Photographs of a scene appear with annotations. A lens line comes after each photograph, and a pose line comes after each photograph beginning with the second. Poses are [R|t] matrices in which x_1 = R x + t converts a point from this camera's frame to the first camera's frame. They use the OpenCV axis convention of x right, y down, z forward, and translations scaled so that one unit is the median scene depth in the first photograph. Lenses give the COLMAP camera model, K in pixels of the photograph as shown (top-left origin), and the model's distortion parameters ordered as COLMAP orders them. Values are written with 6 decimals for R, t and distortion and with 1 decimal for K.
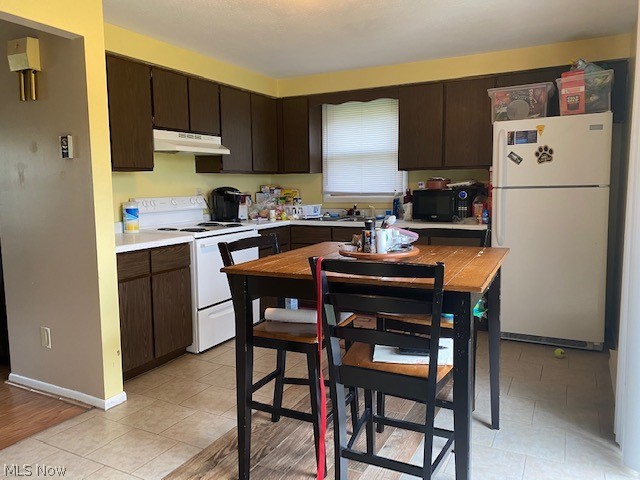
lens RADIAL K [[483.7, 0, 320.8], [0, 483.7, 240.5], [0, 0, 1]] dist [0.016023, 0.000648]
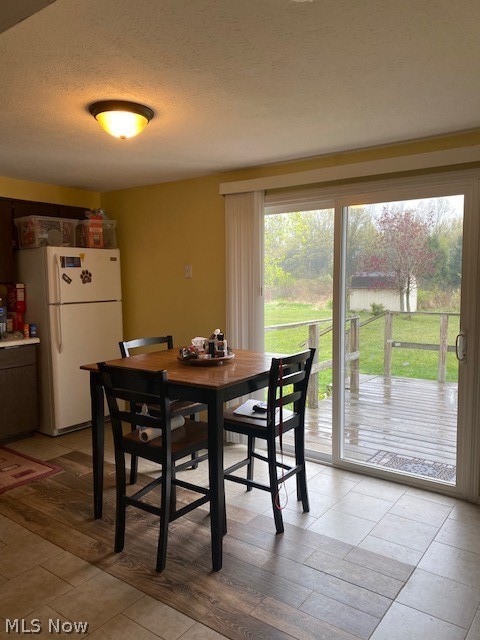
lens RADIAL K [[483.7, 0, 240.8], [0, 483.7, 320.4], [0, 0, 1]] dist [0.016023, 0.000648]
pose [[0.163091, -0.068235, 0.984249, -0.721826], [0.116822, 0.991923, 0.049410, -0.078804], [-0.979670, 0.106924, 0.169746, 0.398074]]
